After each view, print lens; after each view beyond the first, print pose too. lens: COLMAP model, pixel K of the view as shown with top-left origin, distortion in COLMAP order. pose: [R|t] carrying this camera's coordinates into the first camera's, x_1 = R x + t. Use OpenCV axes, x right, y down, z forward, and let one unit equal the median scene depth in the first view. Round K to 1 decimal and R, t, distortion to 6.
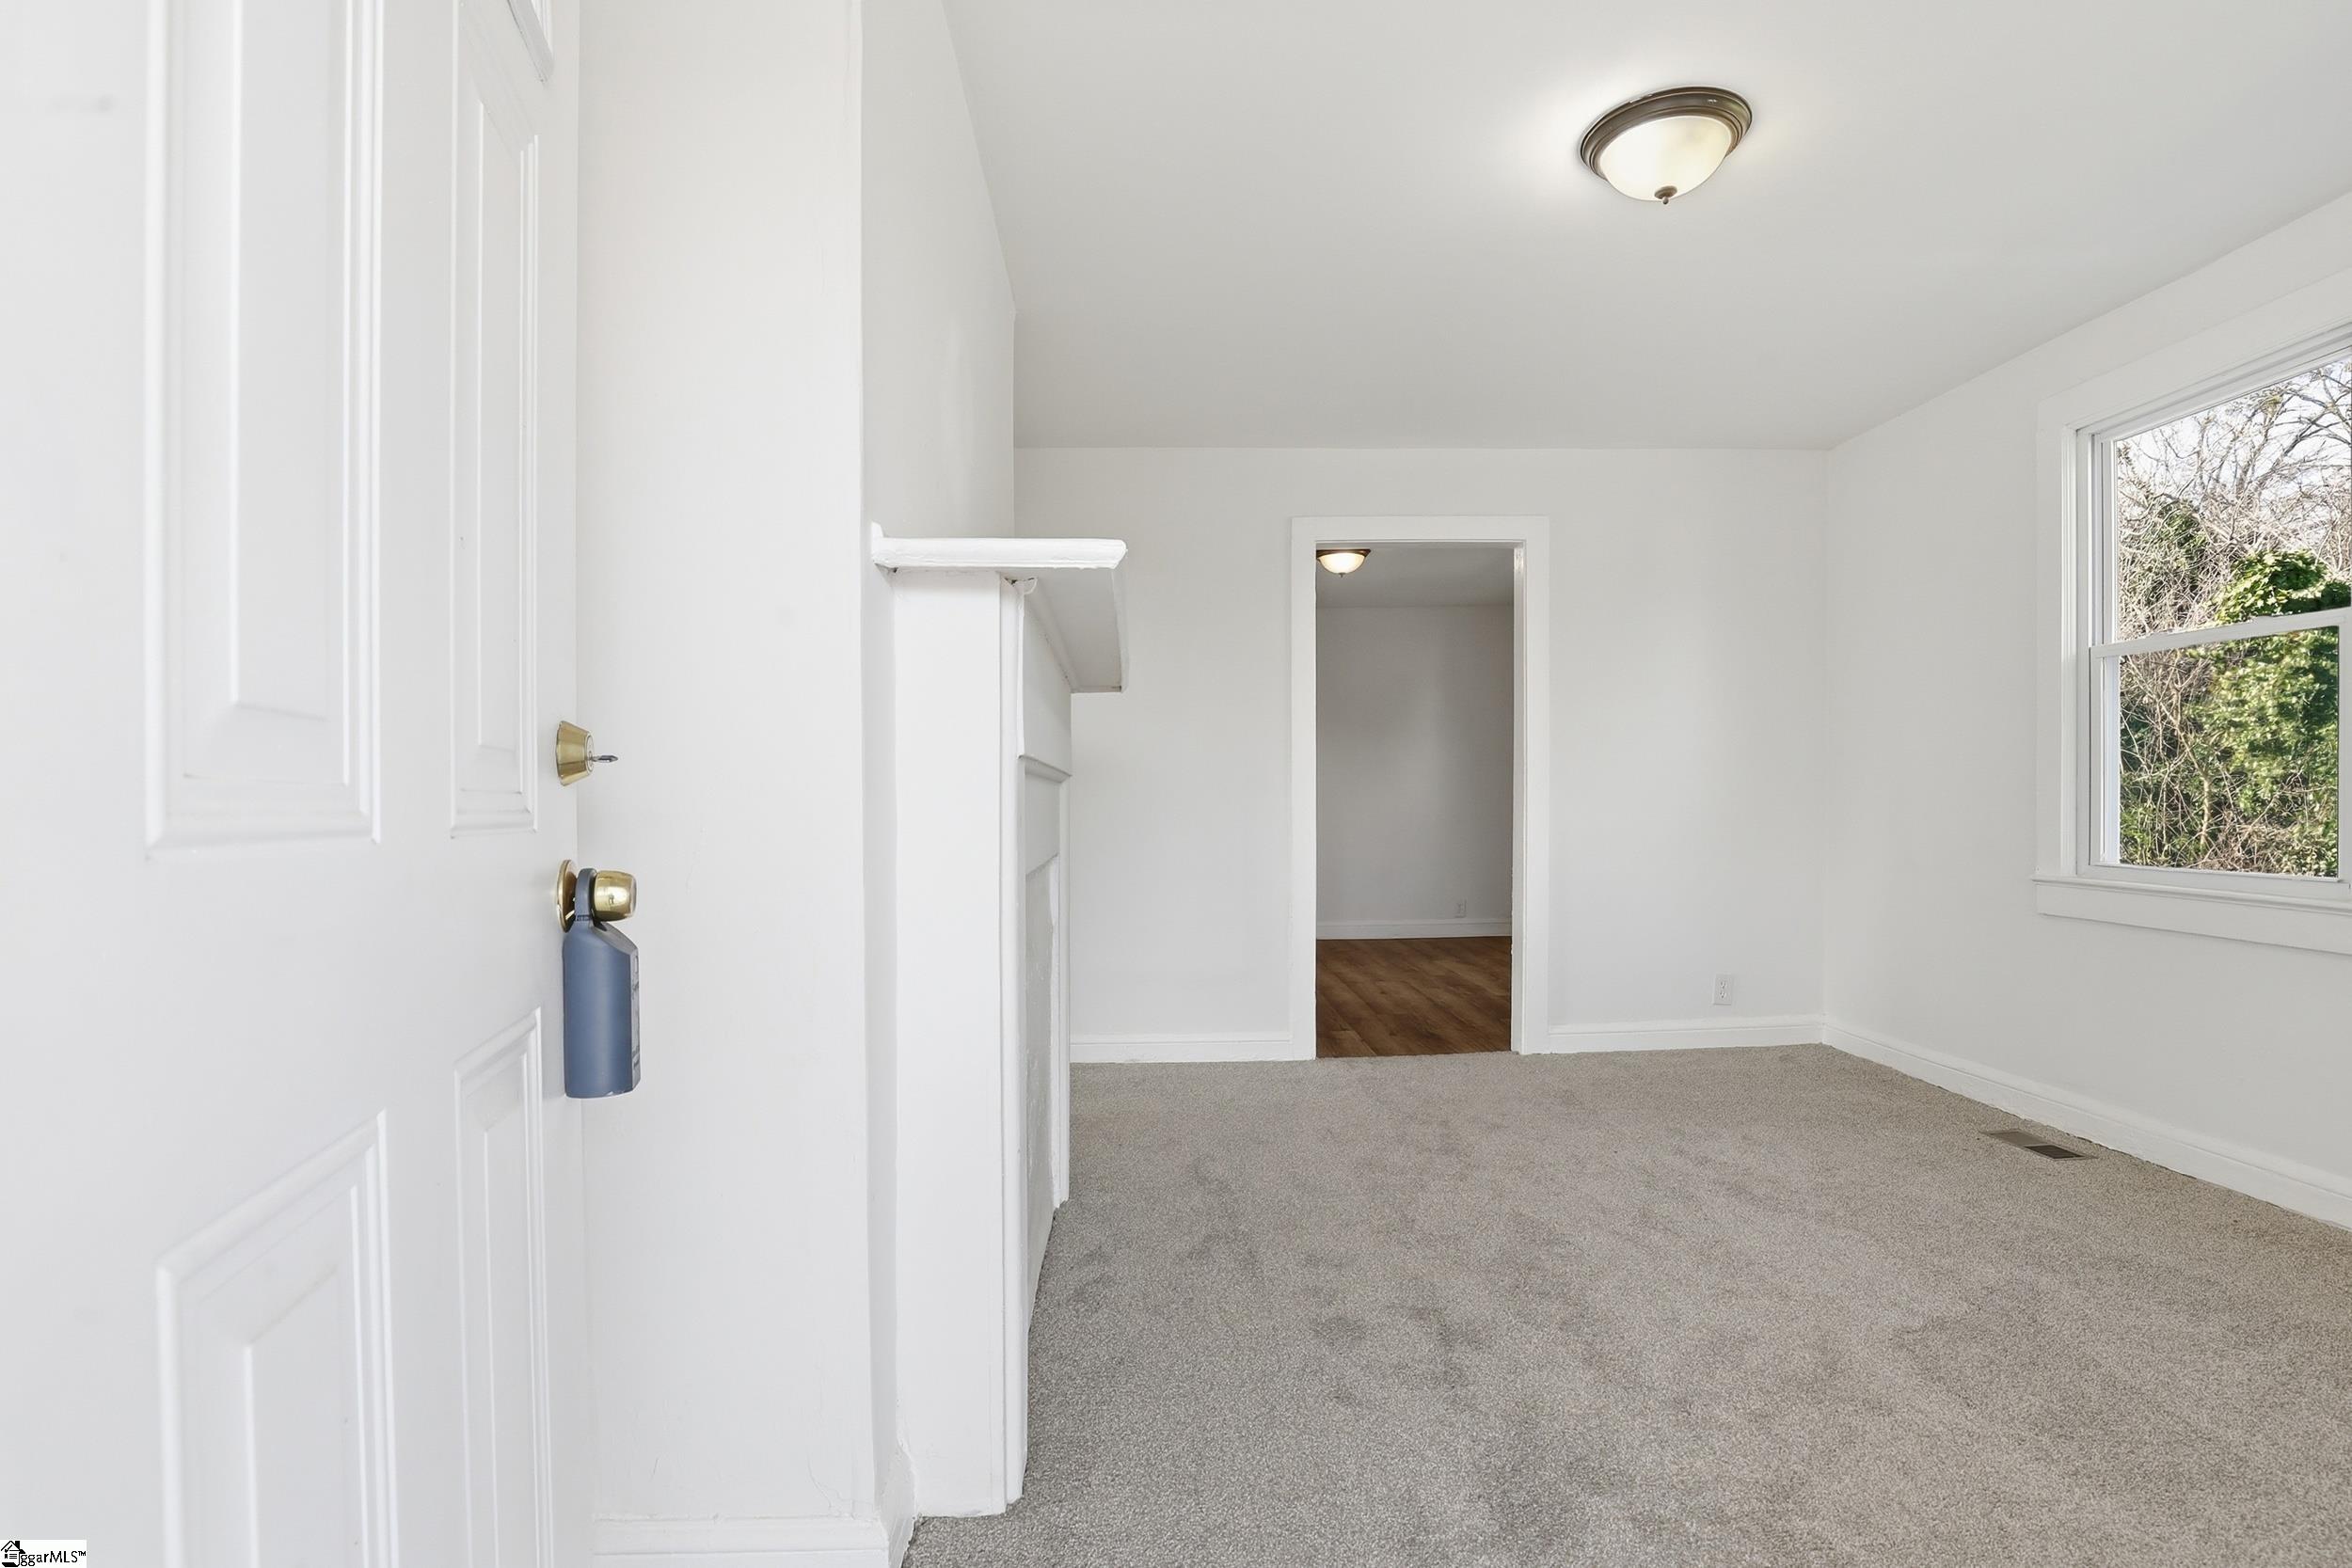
lens RADIAL K [[1081.7, 0, 1175.8], [0, 1081.7, 796.0], [0, 0, 1]] dist [-0.035543, 0.005006]
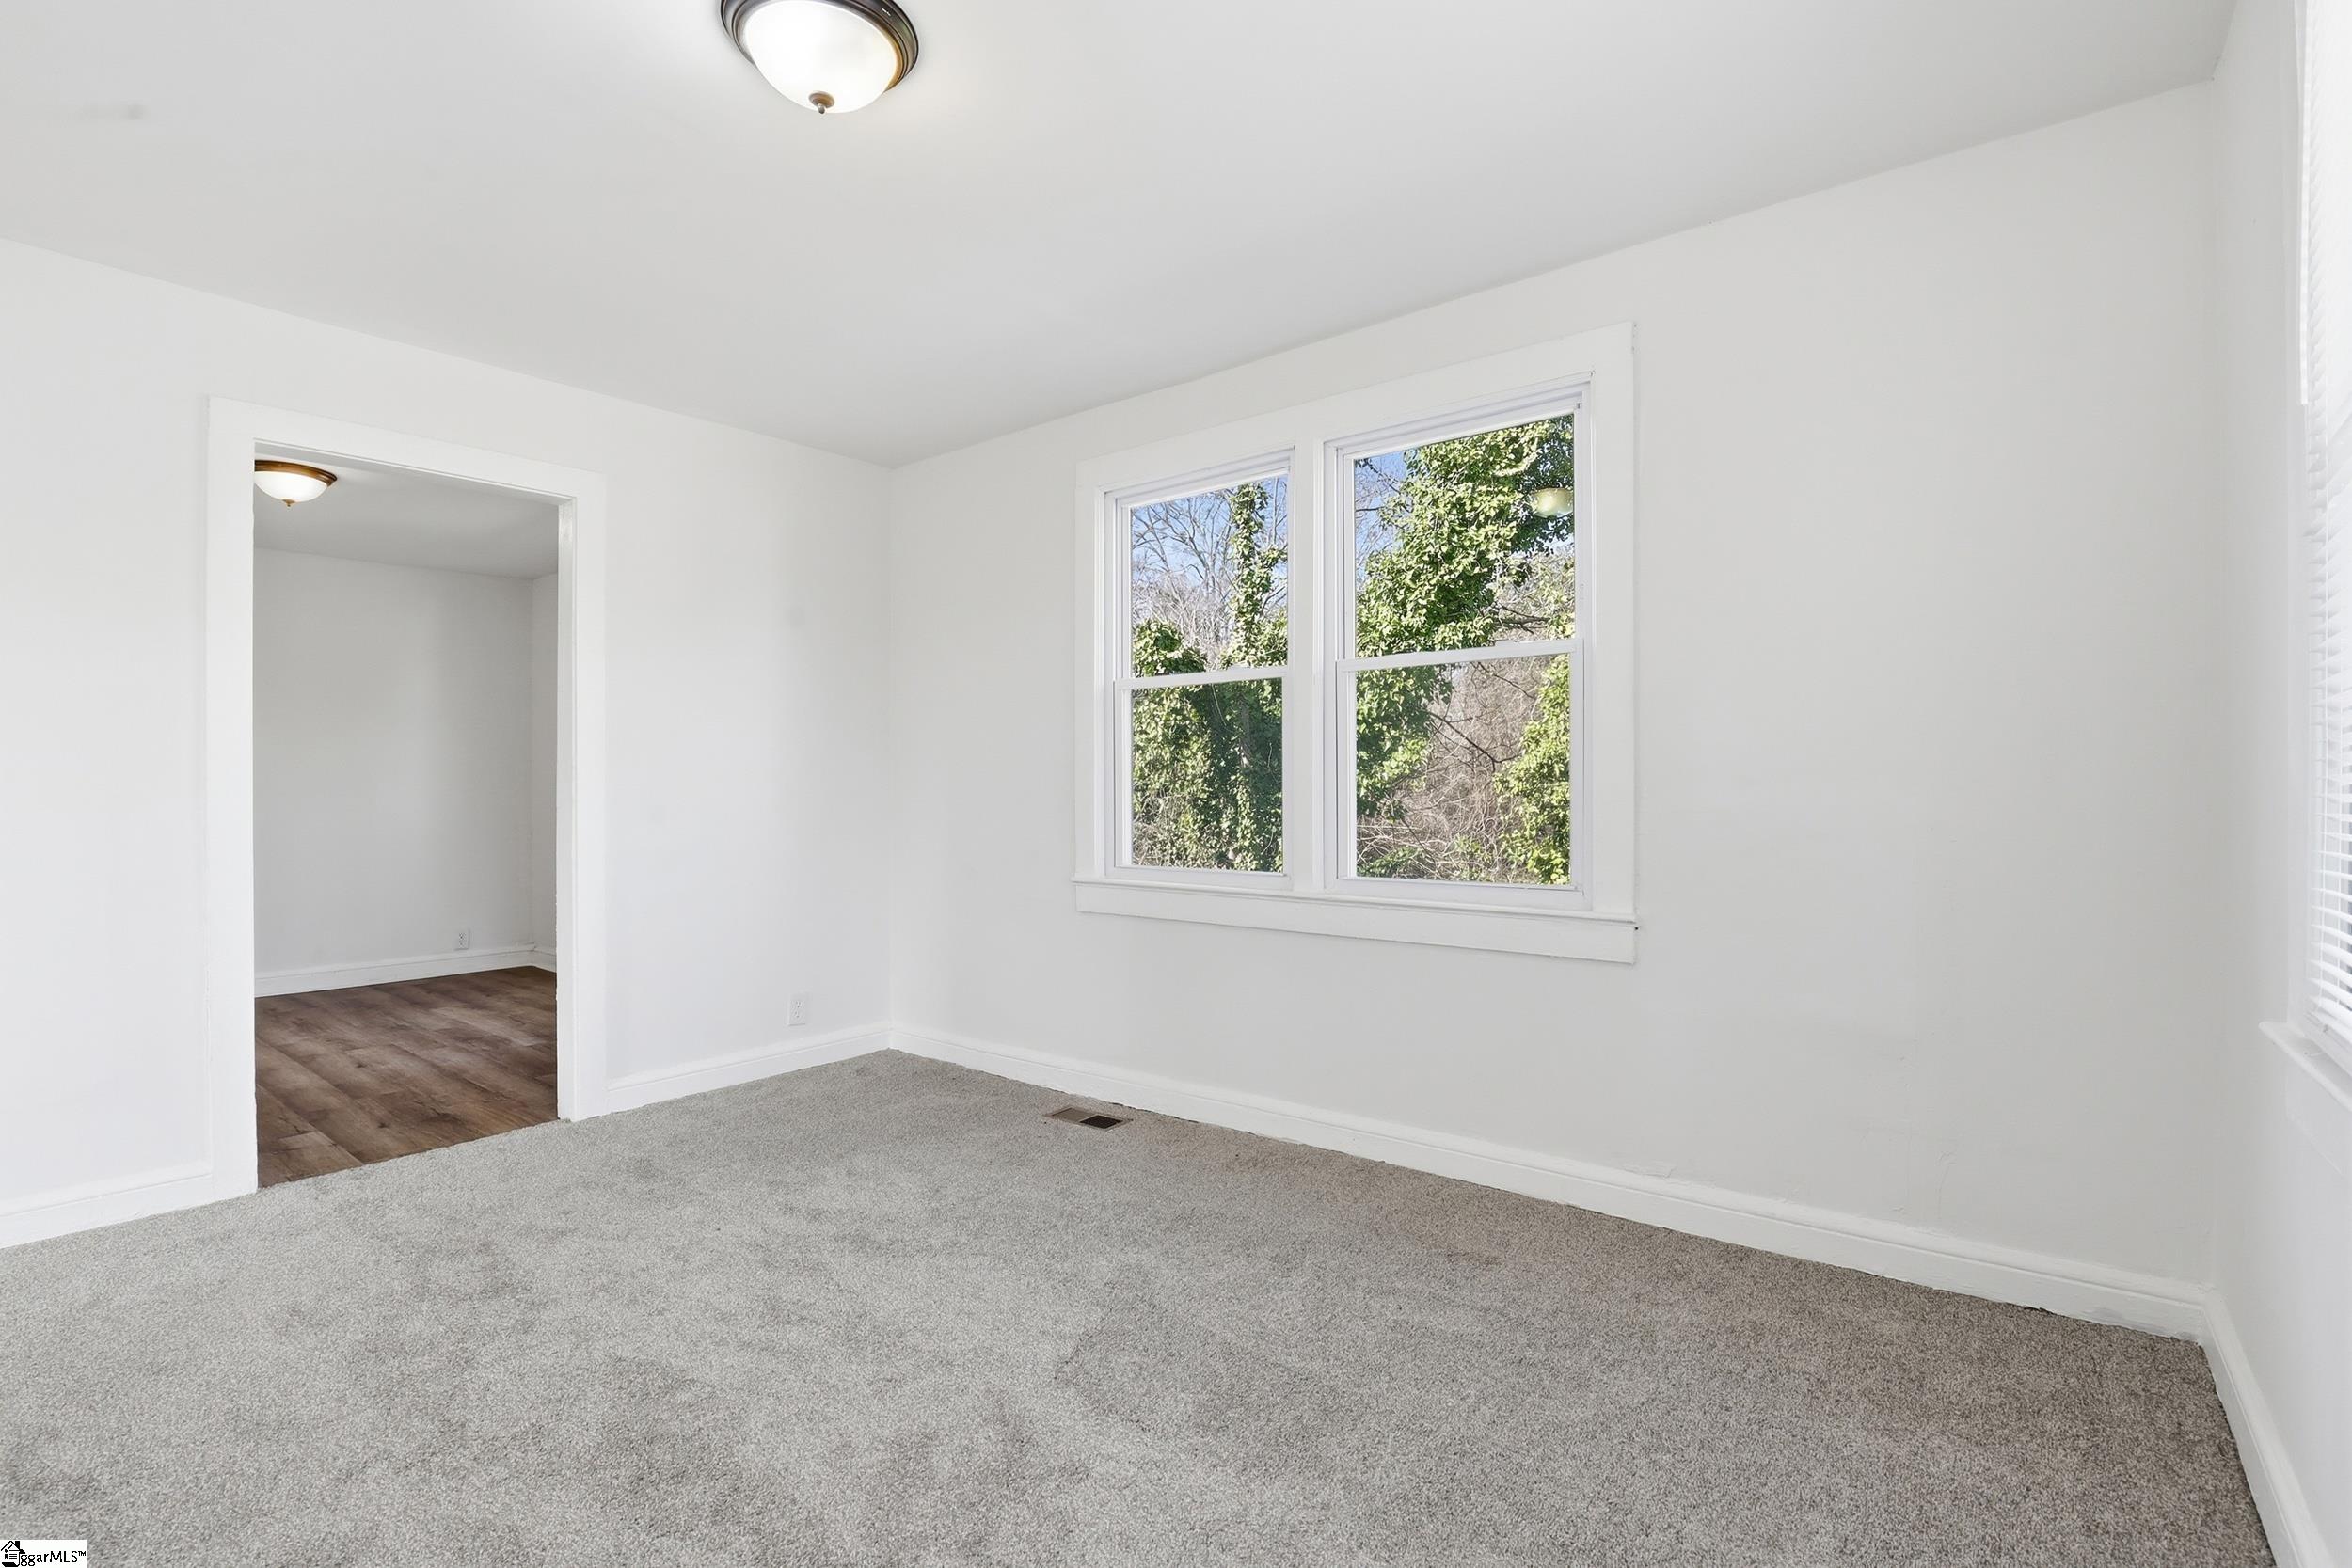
lens RADIAL K [[1081.7, 0, 1173.6], [0, 1081.7, 799.9], [0, 0, 1]] dist [-0.035543, 0.005006]
pose [[0.651503, 0.000946, 0.758645, 0.002344], [-0.002243, 0.999997, 0.000679, -0.009218], [-0.758643, -0.002144, 0.651503, 0.171823]]
